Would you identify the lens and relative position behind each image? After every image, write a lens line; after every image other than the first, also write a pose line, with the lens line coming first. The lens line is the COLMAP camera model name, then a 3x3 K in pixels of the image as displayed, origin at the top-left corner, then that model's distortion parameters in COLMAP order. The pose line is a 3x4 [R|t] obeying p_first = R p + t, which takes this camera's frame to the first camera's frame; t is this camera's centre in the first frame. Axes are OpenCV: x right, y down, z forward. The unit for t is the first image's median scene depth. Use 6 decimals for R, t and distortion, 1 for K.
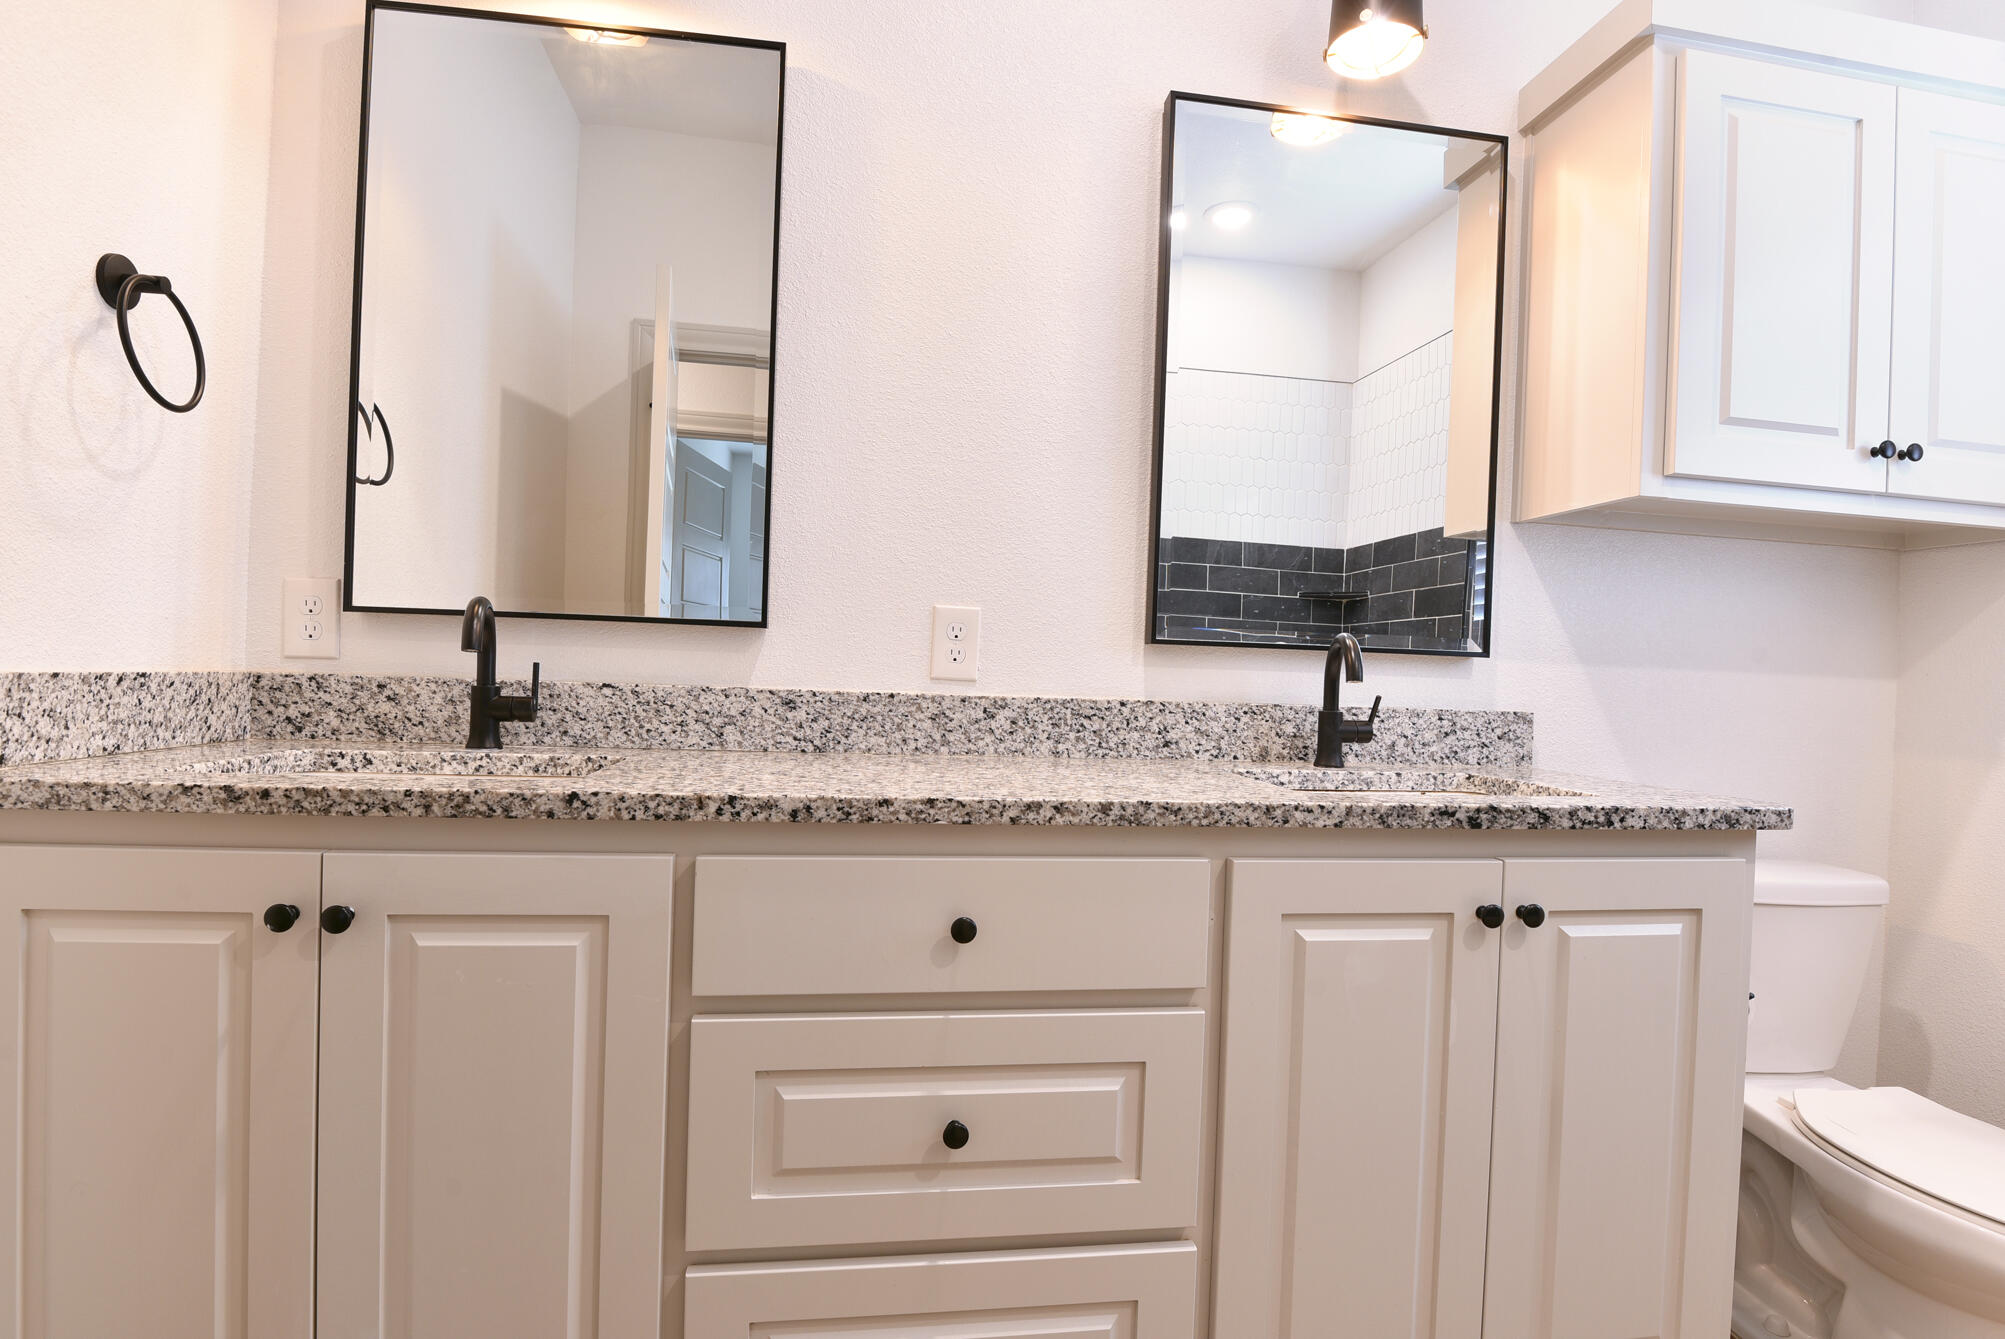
lens RADIAL K [[1081.4, 0, 1007.1], [0, 1081.4, 672.5], [0, 0, 1]] dist [-0.004591, 0.000422]
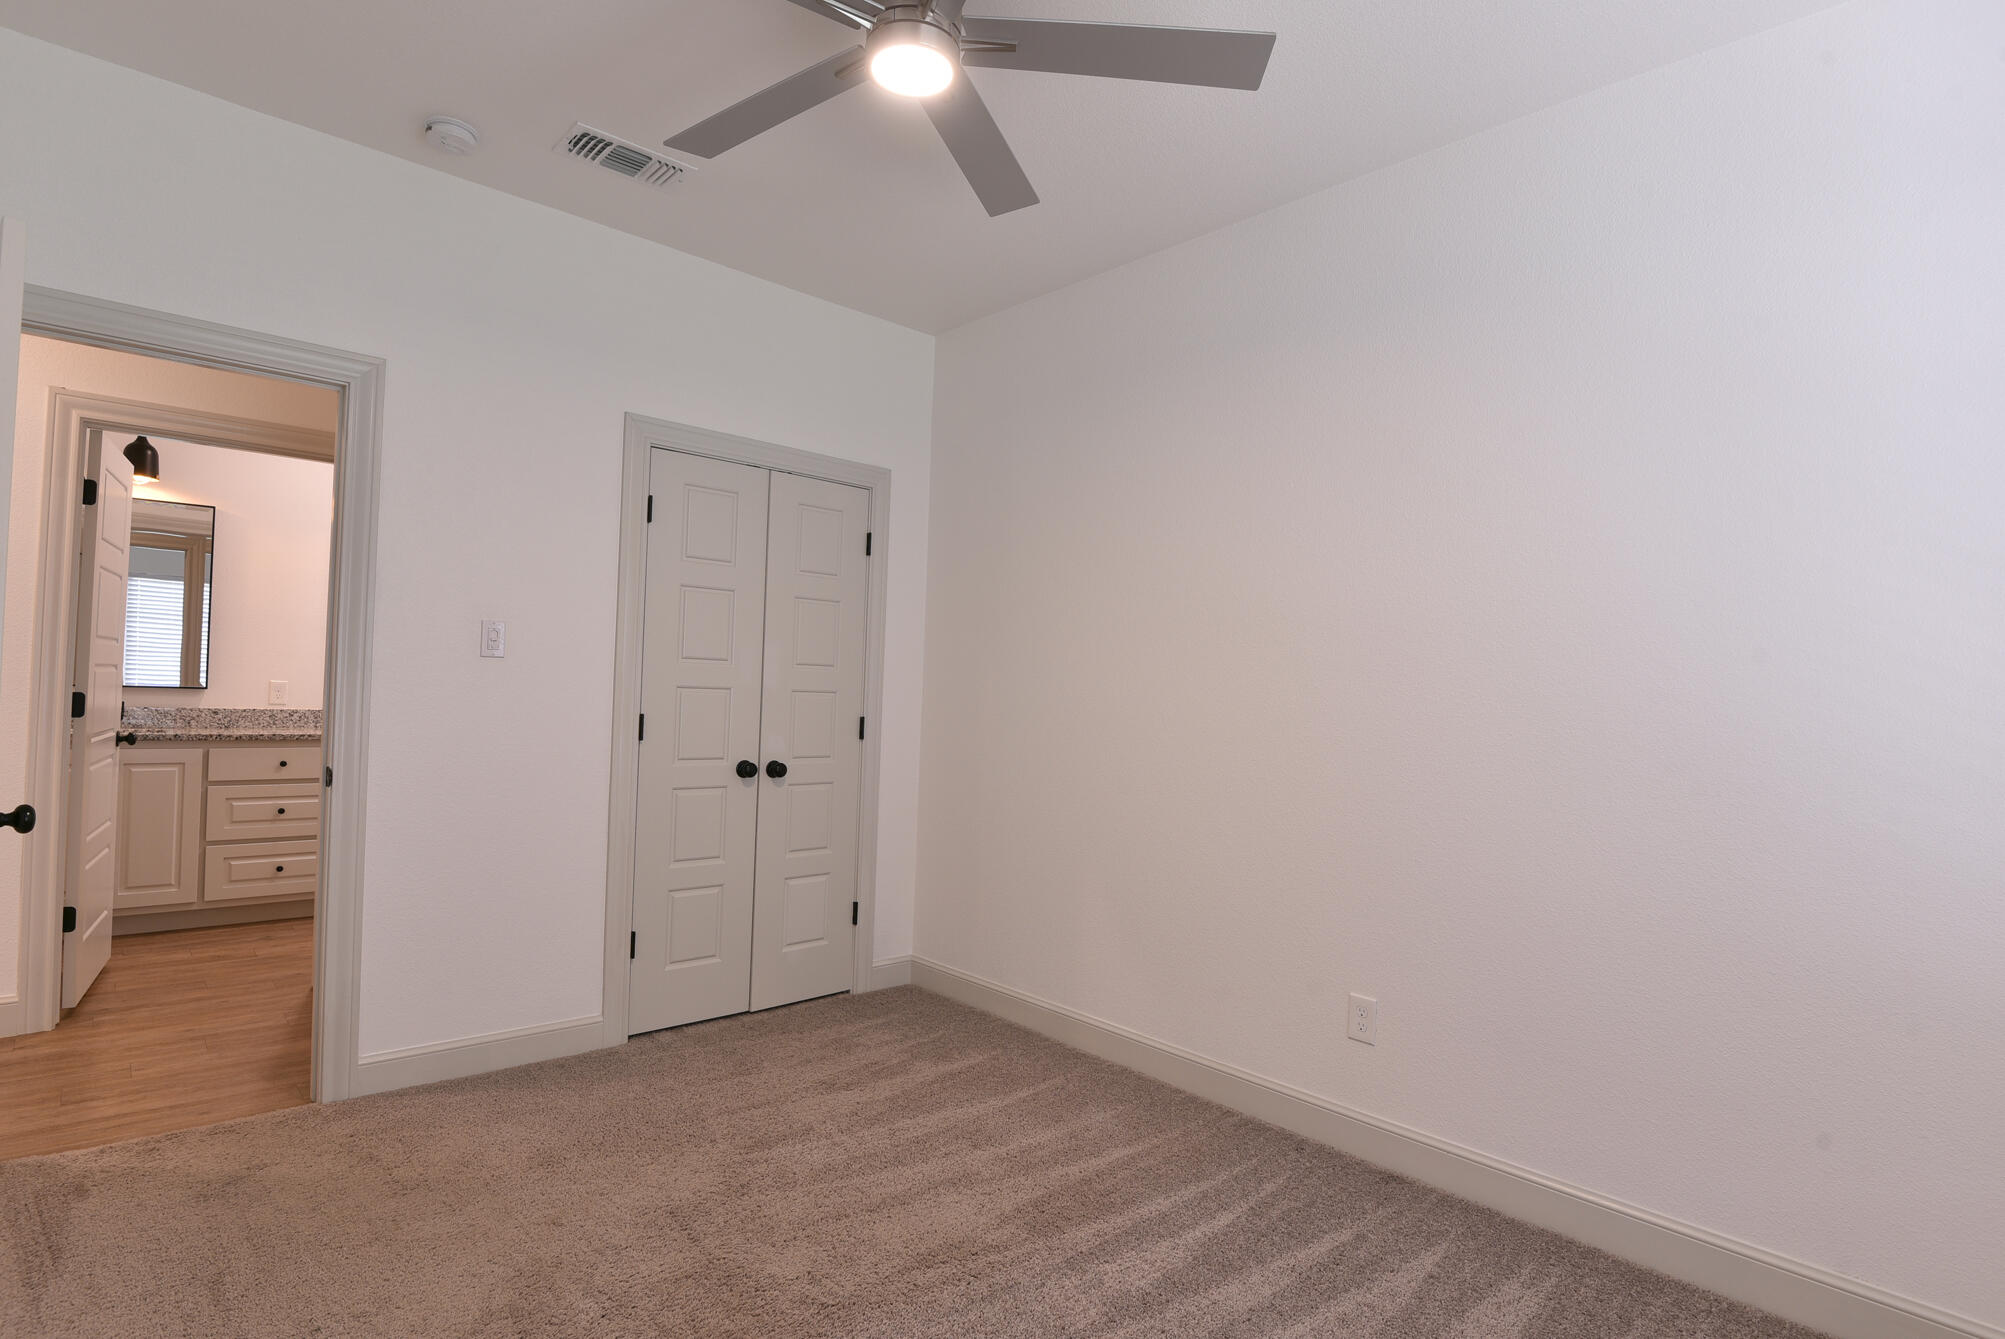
lens RADIAL K [[1081.4, 0, 1005.6], [0, 1081.4, 670.5], [0, 0, 1]] dist [-0.004591, 0.000422]
pose [[0.843769, -0.001192, 0.536705, 0.079467], [0.001638, 0.999999, -0.000353, -0.128710], [-0.536704, 0.001177, 0.843770, -4.135274]]
